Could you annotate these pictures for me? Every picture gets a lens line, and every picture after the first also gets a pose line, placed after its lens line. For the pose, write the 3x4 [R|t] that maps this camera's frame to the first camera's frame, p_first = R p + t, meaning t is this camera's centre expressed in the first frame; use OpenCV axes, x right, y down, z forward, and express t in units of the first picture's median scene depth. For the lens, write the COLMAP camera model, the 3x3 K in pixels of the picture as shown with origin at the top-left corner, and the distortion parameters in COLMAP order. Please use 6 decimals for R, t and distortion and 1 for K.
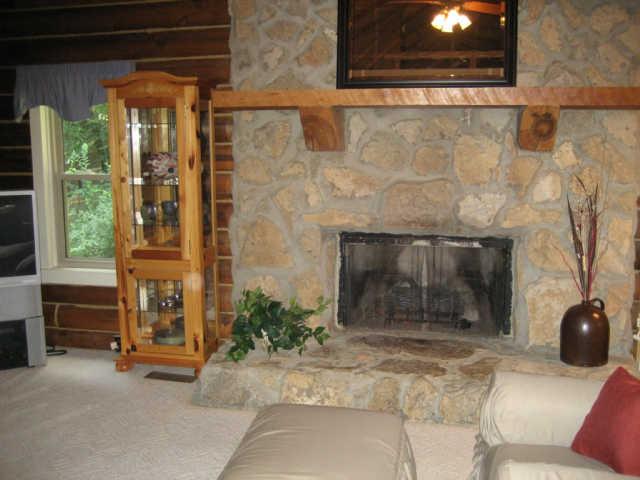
lens RADIAL K [[654.1, 0, 323.6], [0, 654.1, 245.2], [0, 0, 1]] dist [-0.118425, 0.000000]
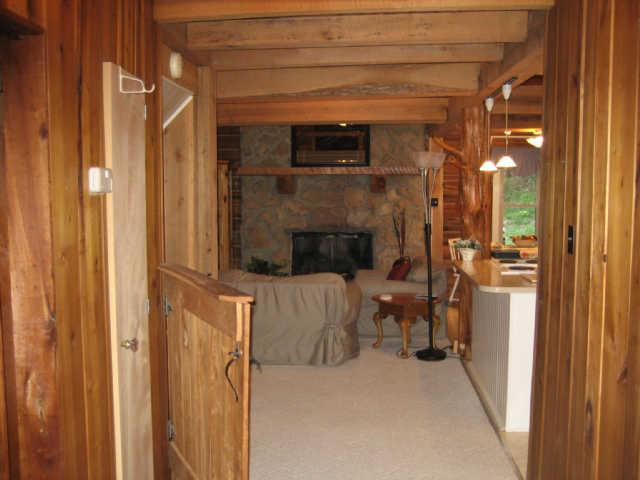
lens RADIAL K [[654.1, 0, 319.4], [0, 654.1, 238.0], [0, 0, 1]] dist [-0.118425, 0.000000]
pose [[0.991385, -0.012816, 0.130353, -0.178869], [0.022317, 0.997177, -0.071691, 0.166531], [-0.129066, 0.073982, 0.988872, -1.202309]]
